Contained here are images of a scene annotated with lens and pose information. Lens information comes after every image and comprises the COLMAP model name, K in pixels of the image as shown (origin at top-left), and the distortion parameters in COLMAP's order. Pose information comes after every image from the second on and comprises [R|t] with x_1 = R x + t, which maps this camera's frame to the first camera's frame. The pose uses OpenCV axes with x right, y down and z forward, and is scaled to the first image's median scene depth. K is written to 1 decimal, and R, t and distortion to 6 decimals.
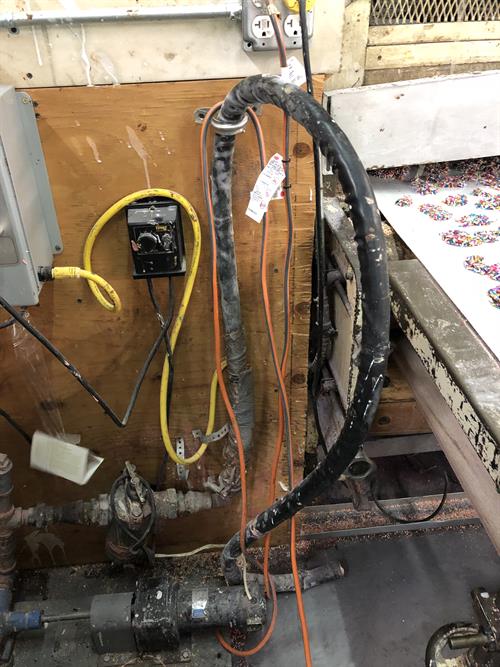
lens RADIAL K [[541.7, 0, 254.5], [0, 541.7, 320.6], [0, 0, 1]] dist [0.015092, -0.013932]
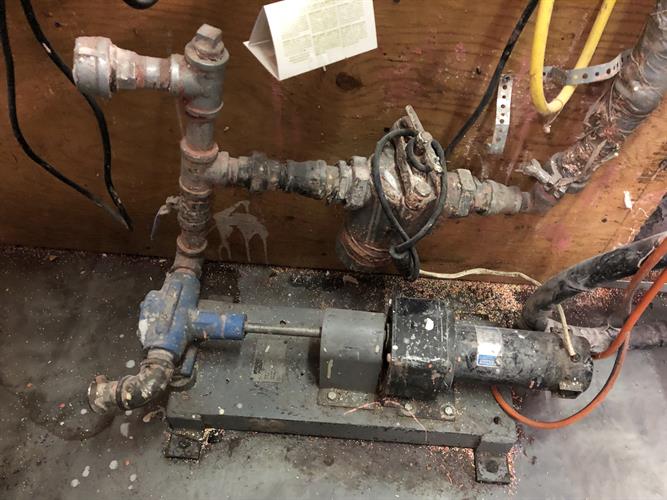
lens RADIAL K [[493.9, 0, 333.9], [0, 493.9, 249.9], [0, 0, 1]] dist [0.030382, -0.018802]
pose [[0.986641, 0.159858, -0.031371, -0.278038], [-0.143647, 0.944538, 0.295321, 0.265218], [0.076840, -0.286870, 0.954883, 0.459371]]
